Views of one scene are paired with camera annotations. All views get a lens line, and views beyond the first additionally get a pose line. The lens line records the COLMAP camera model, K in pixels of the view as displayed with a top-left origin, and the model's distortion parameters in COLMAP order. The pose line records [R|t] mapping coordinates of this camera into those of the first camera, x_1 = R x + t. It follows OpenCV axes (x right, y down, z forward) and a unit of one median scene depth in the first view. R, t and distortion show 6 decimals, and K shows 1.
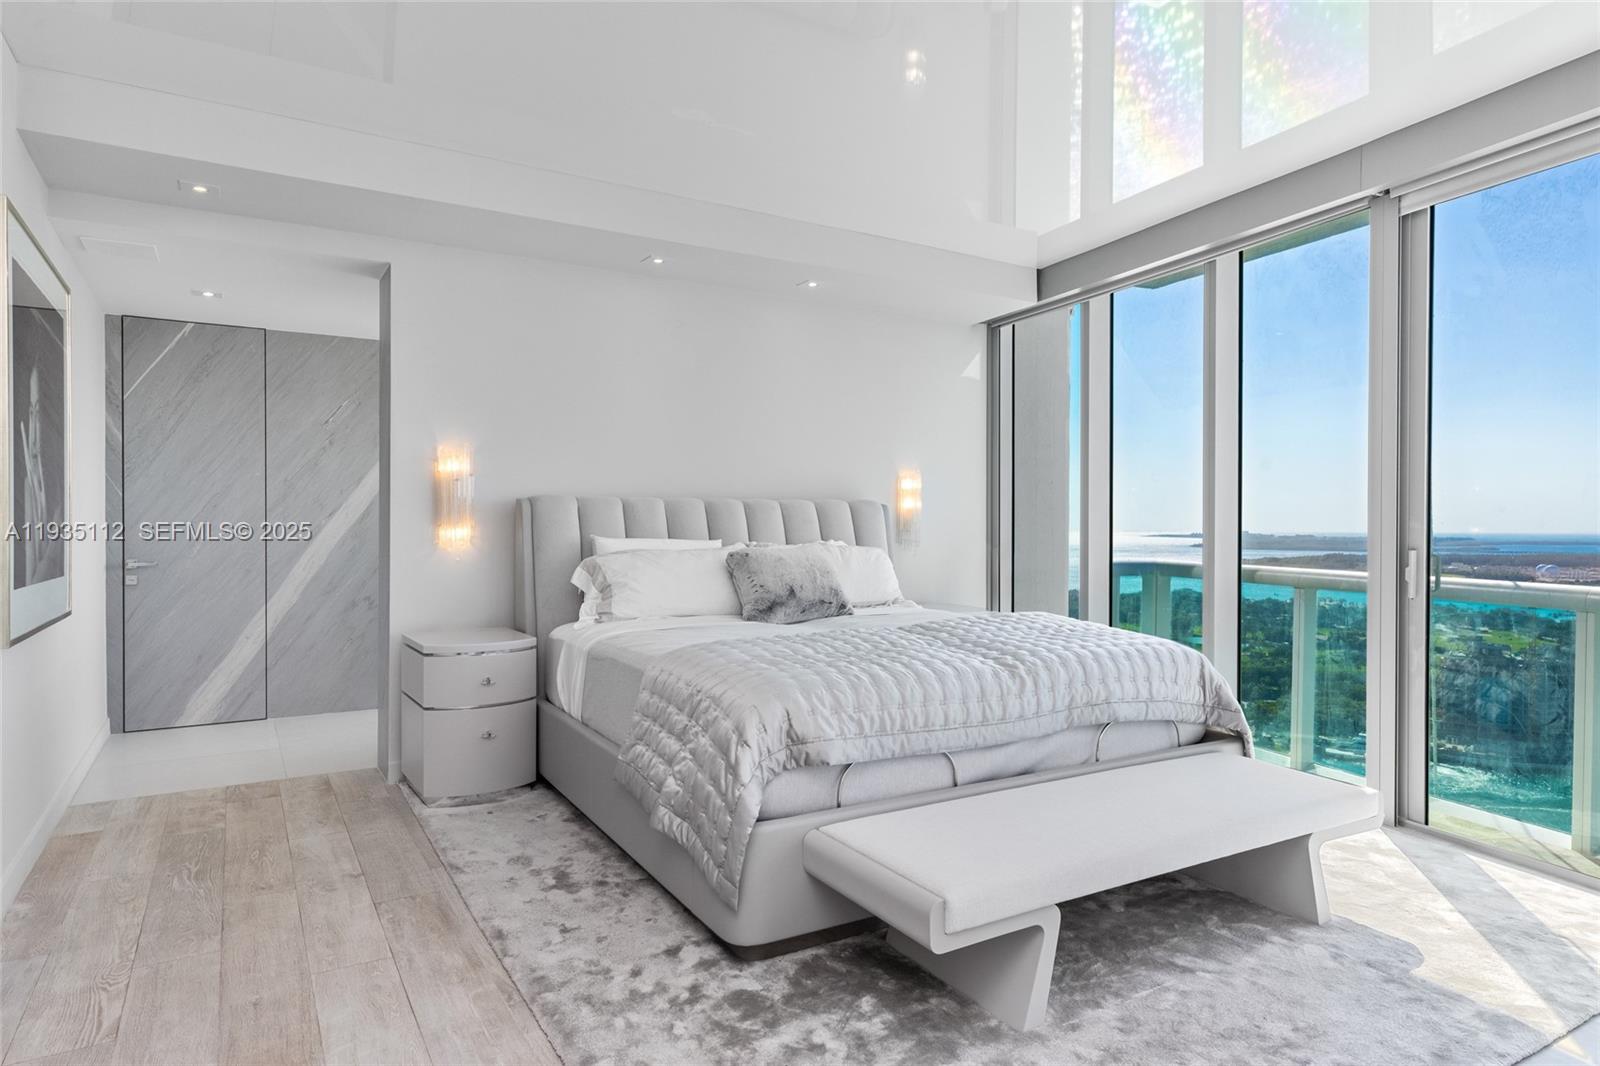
lens RADIAL K [[926.9, 0, 804.9], [0, 926.9, 530.9], [0, 0, 1]] dist [0.005033, 0.001440]
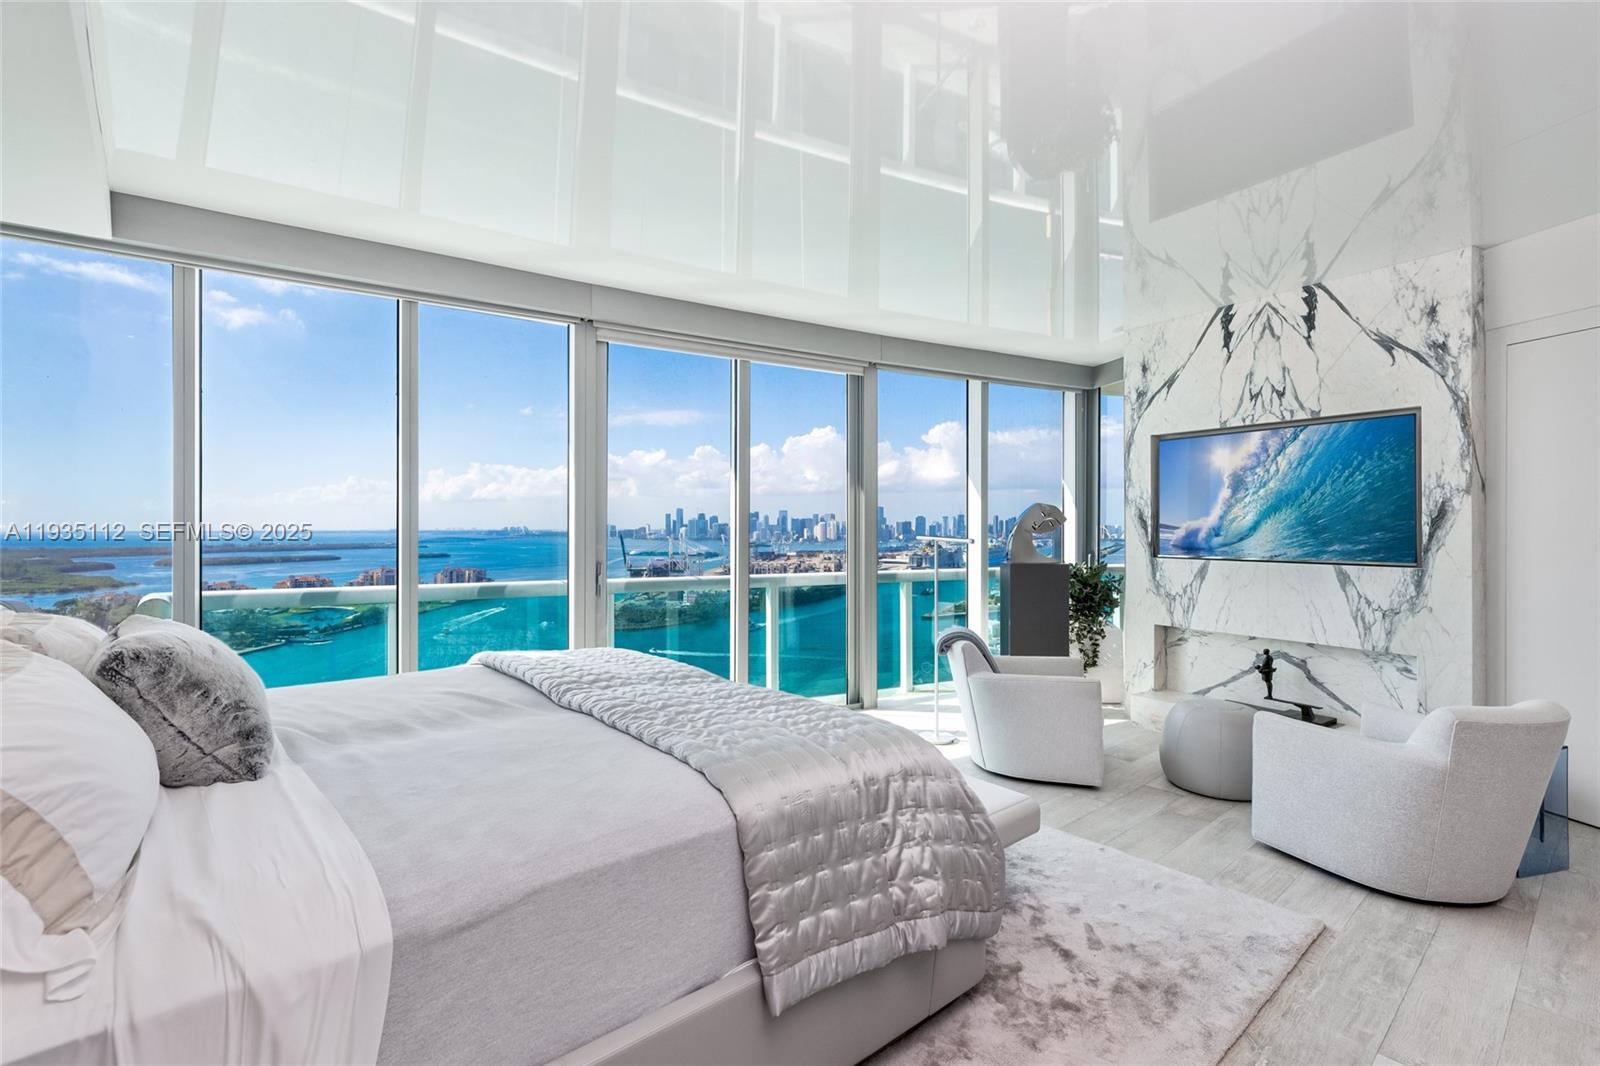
lens RADIAL K [[725.6, 0, 795.3], [0, 725.6, 532.8], [0, 0, 1]] dist [0.003404, -0.001497]
pose [[-0.168180, -0.012225, 0.985681, -0.564745], [0.005288, 0.999898, 0.013303, -0.044497], [-0.985742, 0.007450, -0.168098, 0.890086]]
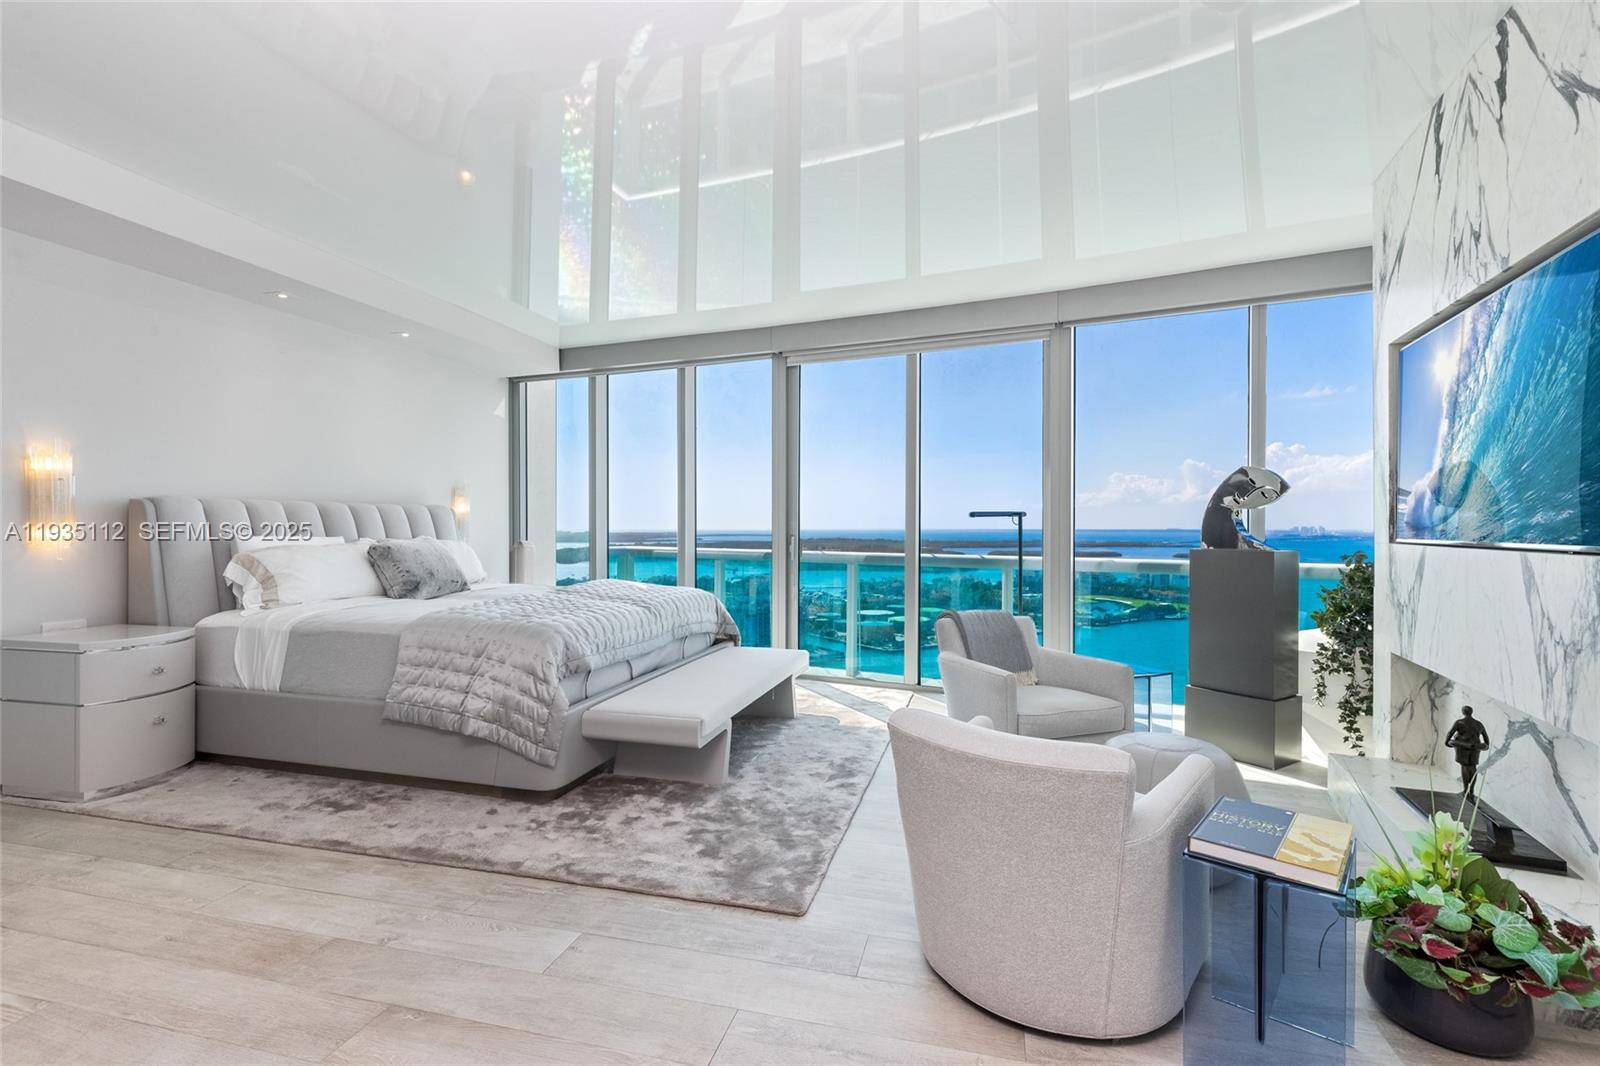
lens RADIAL K [[725.6, 0, 790.6], [0, 725.6, 528.9], [0, 0, 1]] dist [0.003404, -0.001497]
pose [[0.725048, -0.005942, 0.688673, -0.412346], [0.005902, 0.999980, 0.002415, 0.001098], [-0.688673, 0.002314, 0.725068, -0.117245]]
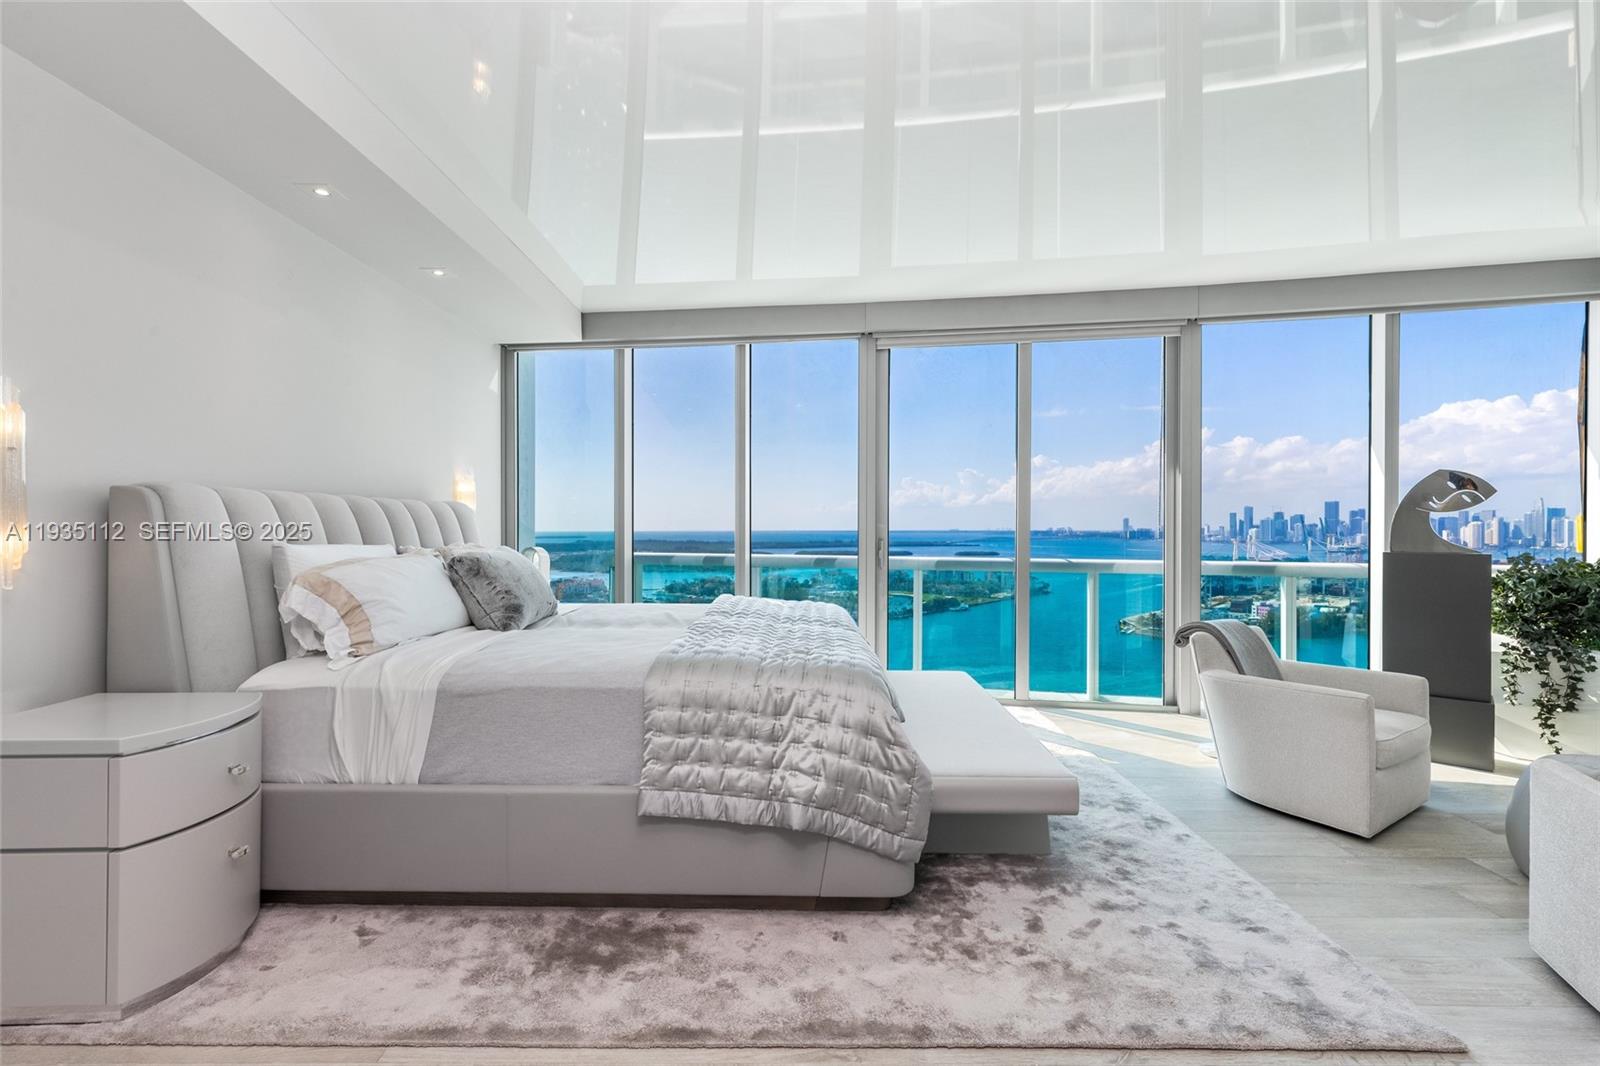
lens RADIAL K [[725.6, 0, 792.5], [0, 725.6, 521.1], [0, 0, 1]] dist [0.003404, -0.001497]
pose [[0.524319, 0.003933, 0.851513, -0.603357], [0.006164, 0.999946, -0.008414, -0.005072], [-0.851500, 0.009660, 0.524266, 0.425654]]
